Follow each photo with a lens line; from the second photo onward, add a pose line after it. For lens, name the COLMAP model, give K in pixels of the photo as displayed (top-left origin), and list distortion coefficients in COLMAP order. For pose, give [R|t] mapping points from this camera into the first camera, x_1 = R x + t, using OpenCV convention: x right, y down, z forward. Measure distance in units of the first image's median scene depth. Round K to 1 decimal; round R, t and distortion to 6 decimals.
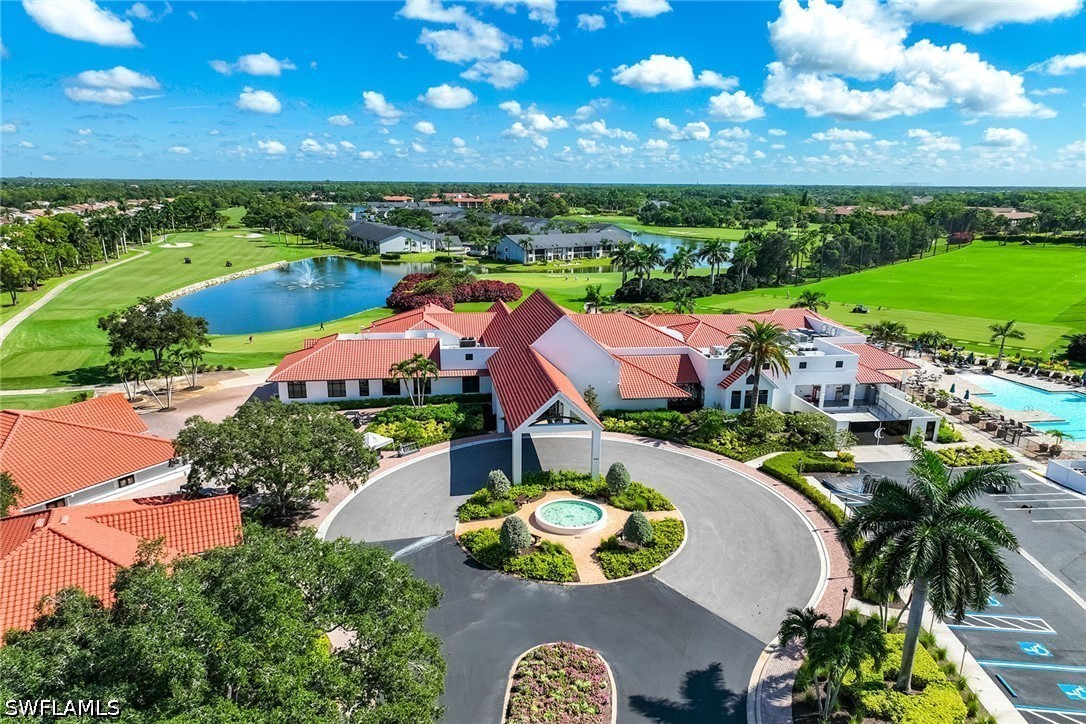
lens RADIAL K [[764.3, 0, 543.0], [0, 764.3, 362.0], [0, 0, 1]] dist [-0.000016, 0.024834]
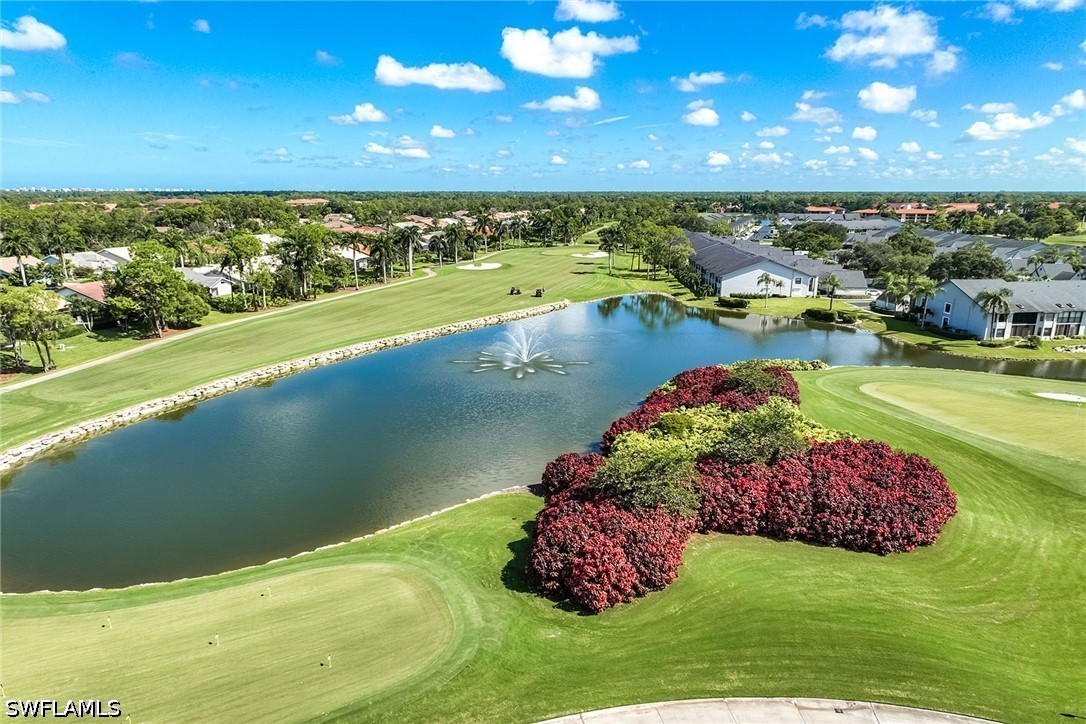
lens RADIAL K [[764.3, 0, 543.0], [0, 764.3, 362.0], [0, 0, 1]] dist [-0.000016, 0.024834]
pose [[0.850544, 0.107678, -0.514762, -0.008546], [-0.114886, 0.993217, 0.017935, -0.073747], [0.513201, 0.043885, 0.857146, 0.351504]]
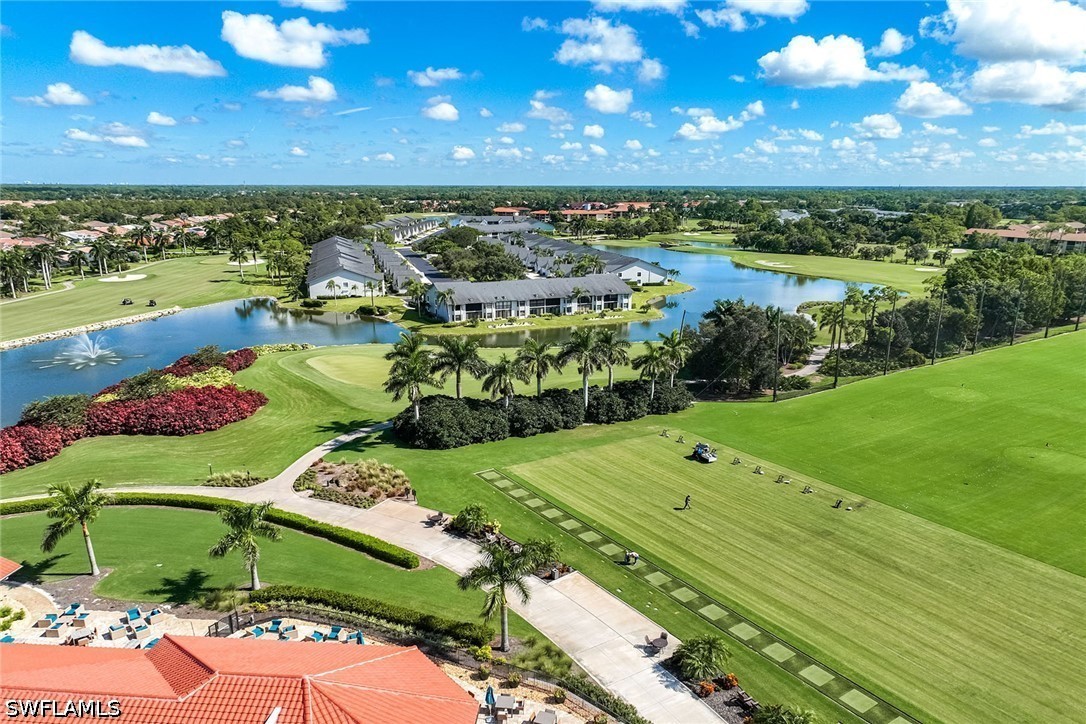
lens RADIAL K [[764.3, 0, 543.0], [0, 764.3, 362.0], [0, 0, 1]] dist [-0.000016, 0.024834]
pose [[0.971600, 0.047845, -0.231741, 0.189413], [-0.048716, 0.998811, 0.001967, -0.078624], [0.231560, 0.009379, 0.972775, 0.248332]]
